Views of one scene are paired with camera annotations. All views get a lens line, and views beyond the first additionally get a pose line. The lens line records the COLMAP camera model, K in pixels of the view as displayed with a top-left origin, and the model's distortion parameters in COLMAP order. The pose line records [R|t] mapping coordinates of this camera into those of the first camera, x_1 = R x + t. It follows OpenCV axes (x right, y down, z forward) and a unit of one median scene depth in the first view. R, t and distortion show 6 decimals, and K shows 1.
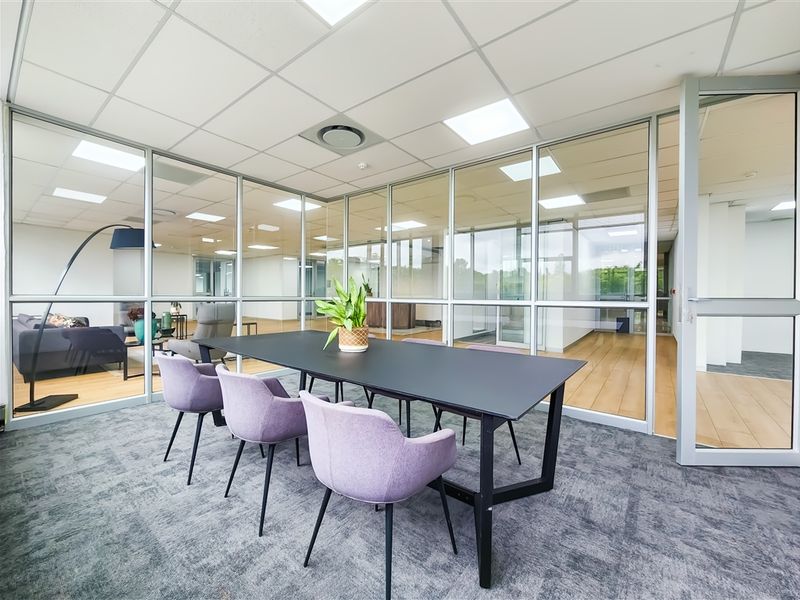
lens RADIAL K [[327.1, 0, 401.3], [0, 327.1, 297.5], [0, 0, 1]] dist [-0.001040, -0.000811]
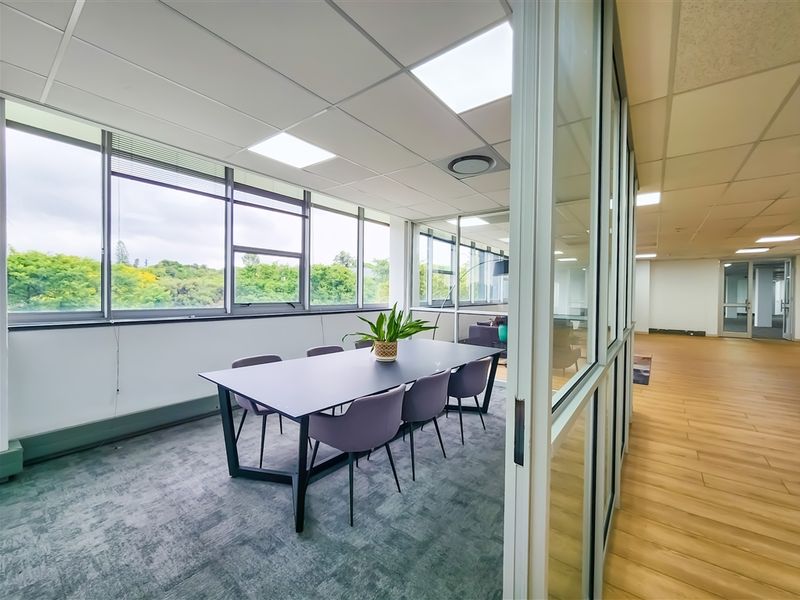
lens RADIAL K [[327.1, 0, 402.2], [0, 327.1, 297.3], [0, 0, 1]] dist [-0.001040, -0.000811]
pose [[-0.000232, 0.001258, -0.999999, 1.623410], [-0.025537, 0.999673, 0.001263, -0.127736], [0.999674, 0.025537, -0.000199, 1.480276]]
